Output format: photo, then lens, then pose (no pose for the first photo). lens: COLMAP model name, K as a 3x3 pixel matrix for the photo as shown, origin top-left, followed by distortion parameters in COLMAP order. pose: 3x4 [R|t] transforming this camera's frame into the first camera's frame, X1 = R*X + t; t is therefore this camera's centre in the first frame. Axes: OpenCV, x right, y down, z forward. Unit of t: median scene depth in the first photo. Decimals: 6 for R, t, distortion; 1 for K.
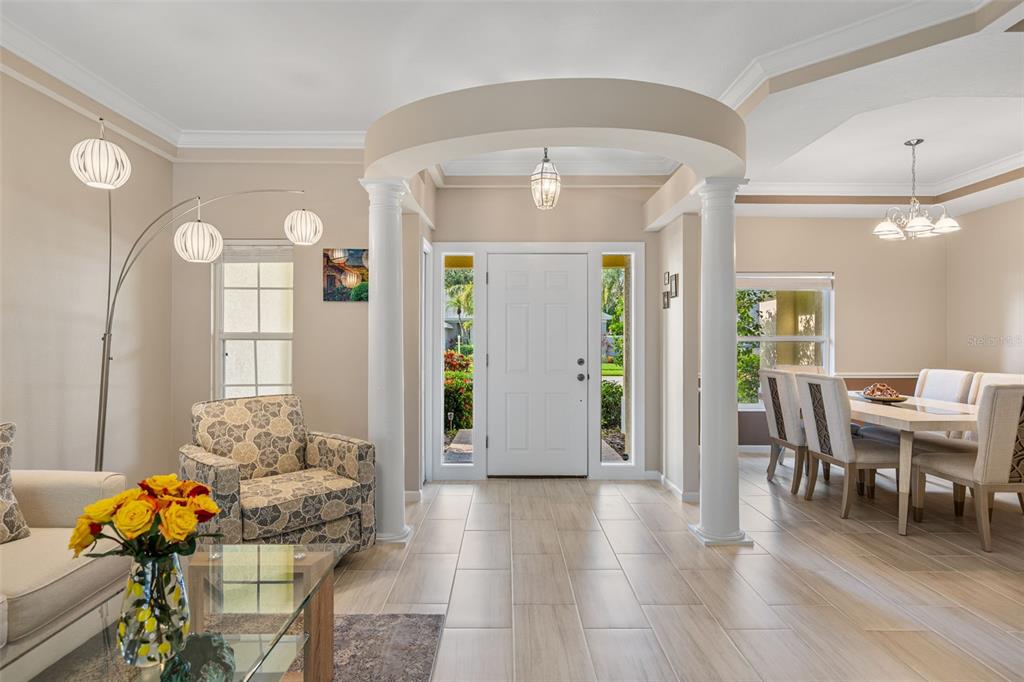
lens RADIAL K [[547.5, 0, 505.6], [0, 547.5, 338.8], [0, 0, 1]] dist [0.003028, 0.000410]
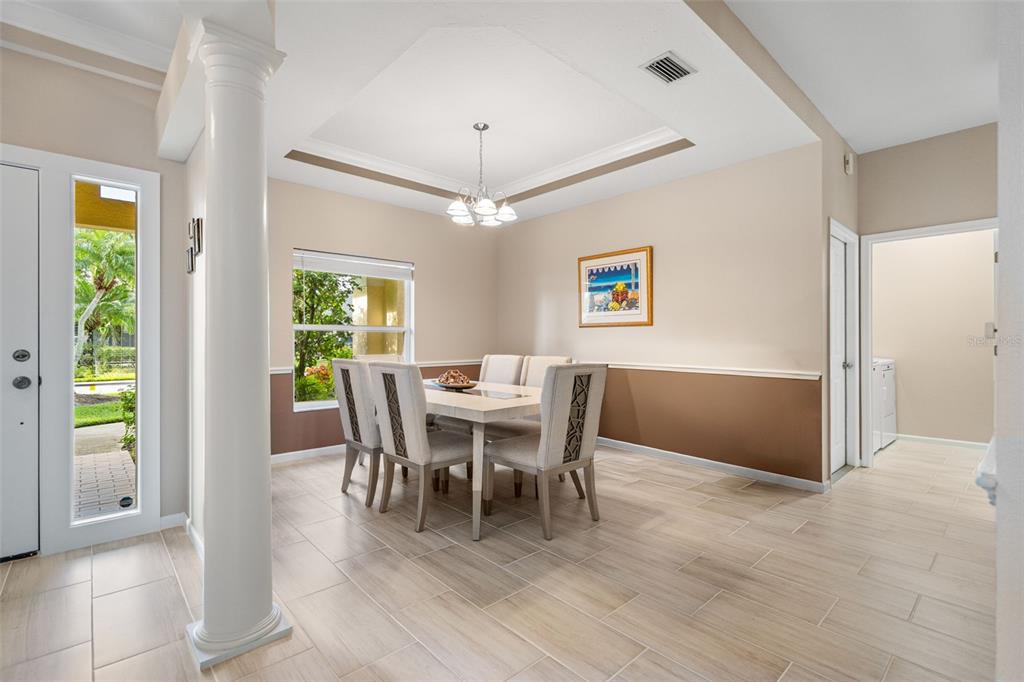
lens RADIAL K [[471.7, 0, 515.5], [0, 471.7, 339.8], [0, 0, 1]] dist [0.000841, -0.000750]
pose [[0.737786, -0.000024, 0.675034, 0.209700], [0.000512, 1.000000, -0.000524, 0.029459], [-0.675034, 0.000732, 0.737786, 0.322790]]
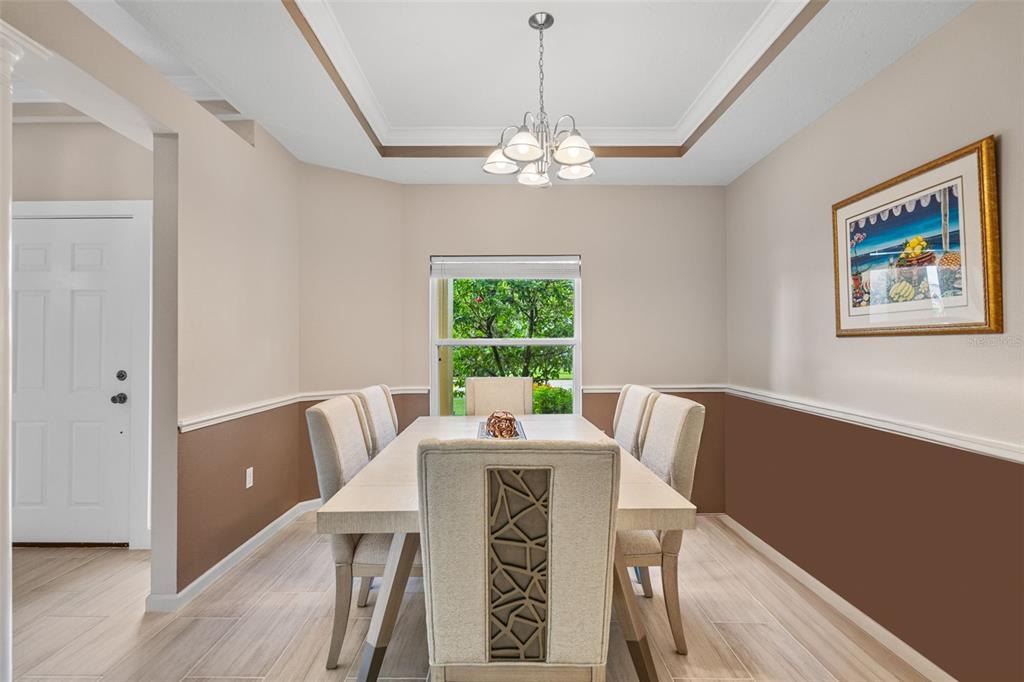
lens RADIAL K [[471.7, 0, 509.9], [0, 471.7, 344.1], [0, 0, 1]] dist [0.000841, -0.000750]
pose [[0.999991, -0.004239, -0.000818, 0.701937], [0.004238, 0.999990, -0.001077, 0.006633], [0.000822, 0.001073, 0.999999, 0.467450]]
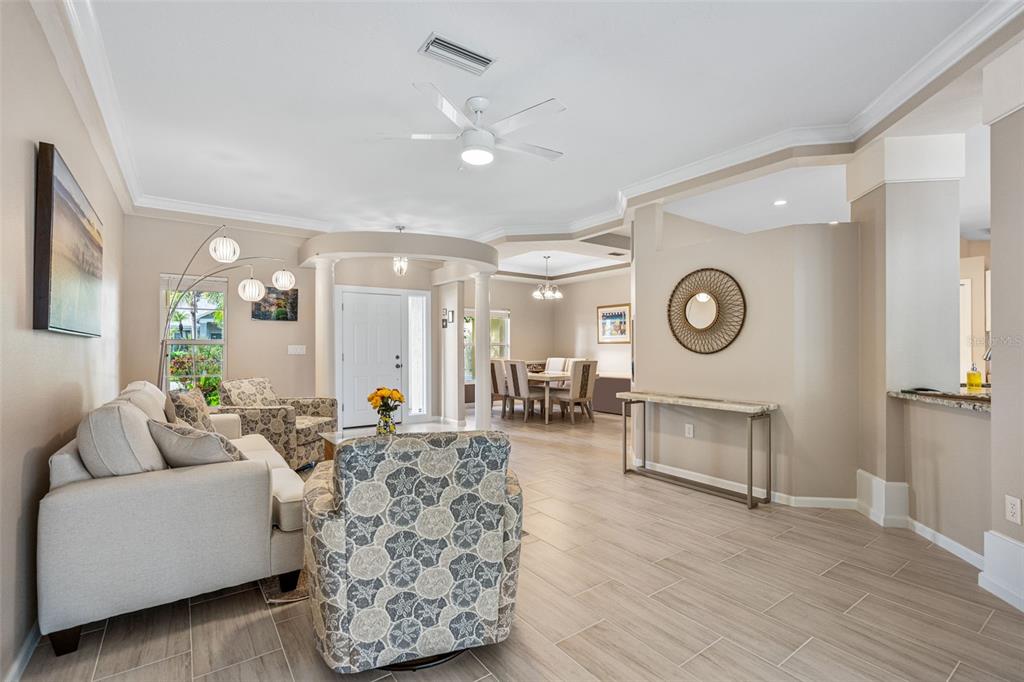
lens RADIAL K [[471.7, 0, 517.0], [0, 471.7, 344.8], [0, 0, 1]] dist [0.000841, -0.000750]
pose [[0.810375, -0.001436, 0.585910, -0.491405], [0.003155, 0.999993, -0.001912, 0.007056], [-0.585903, 0.003398, 0.810374, -0.498771]]
